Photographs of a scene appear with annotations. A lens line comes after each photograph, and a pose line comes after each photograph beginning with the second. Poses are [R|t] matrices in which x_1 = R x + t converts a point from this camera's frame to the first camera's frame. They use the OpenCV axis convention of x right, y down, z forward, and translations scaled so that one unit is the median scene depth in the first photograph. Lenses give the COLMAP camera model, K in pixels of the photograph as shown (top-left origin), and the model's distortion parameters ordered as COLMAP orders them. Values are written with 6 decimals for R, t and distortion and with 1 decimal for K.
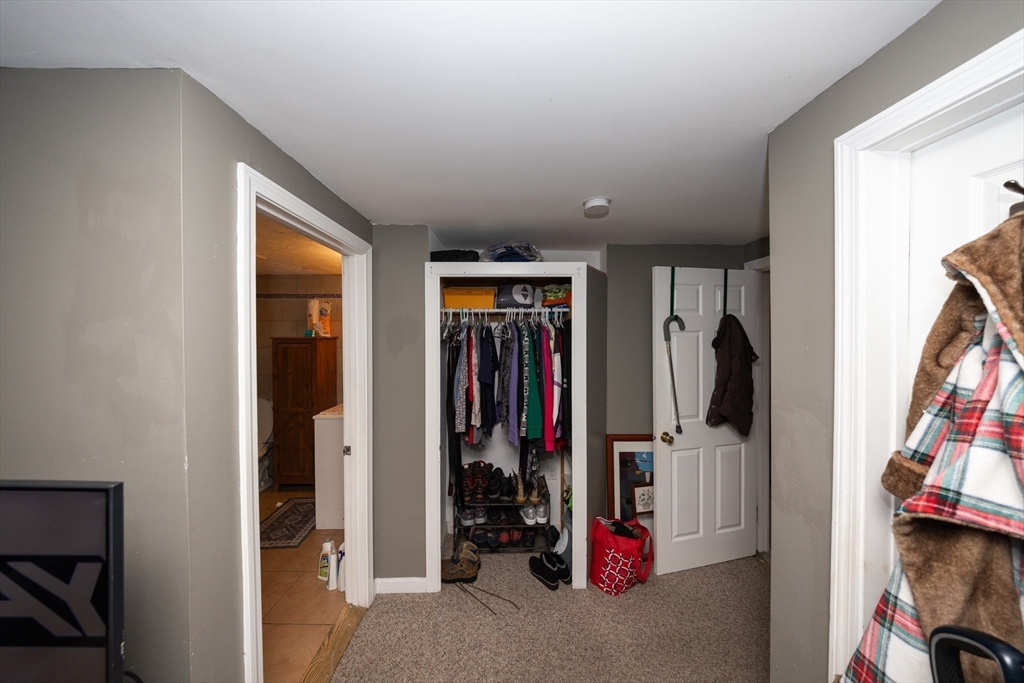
lens RADIAL K [[298.7, 0, 513.9], [0, 298.7, 339.8], [0, 0, 1]] dist [0.000343, 0.000120]
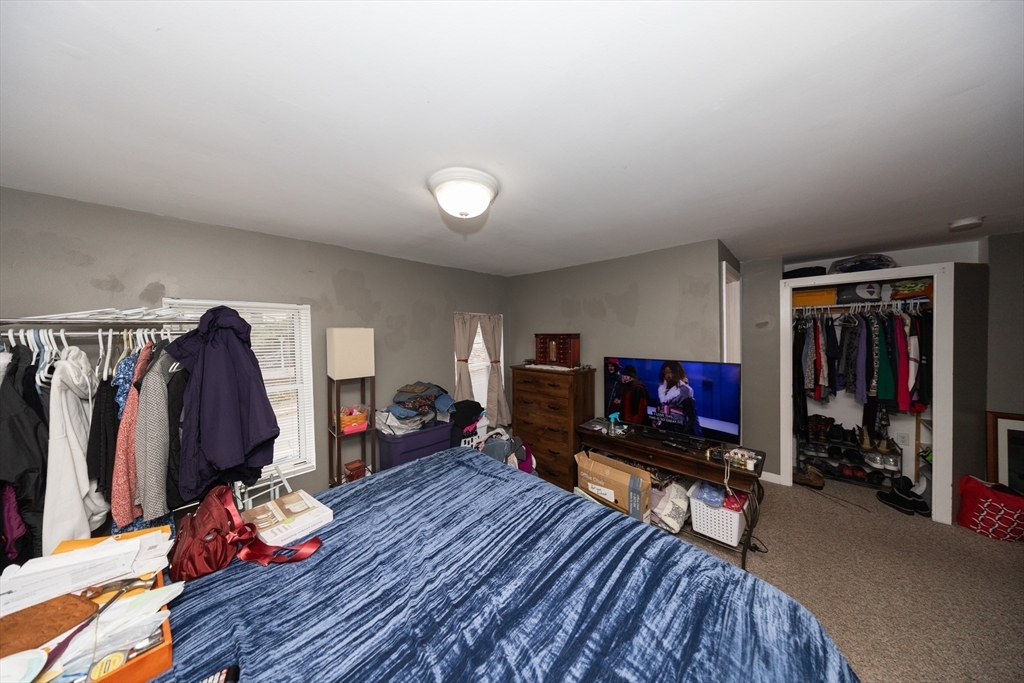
lens RADIAL K [[298.7, 0, 513.9], [0, 298.7, 339.8], [0, 0, 1]] dist [0.000343, 0.000120]
pose [[0.729396, -0.000101, -0.684092, -0.223272], [0.019819, 0.999583, 0.020984, -0.000842], [0.683805, -0.028864, 0.729094, -1.082530]]
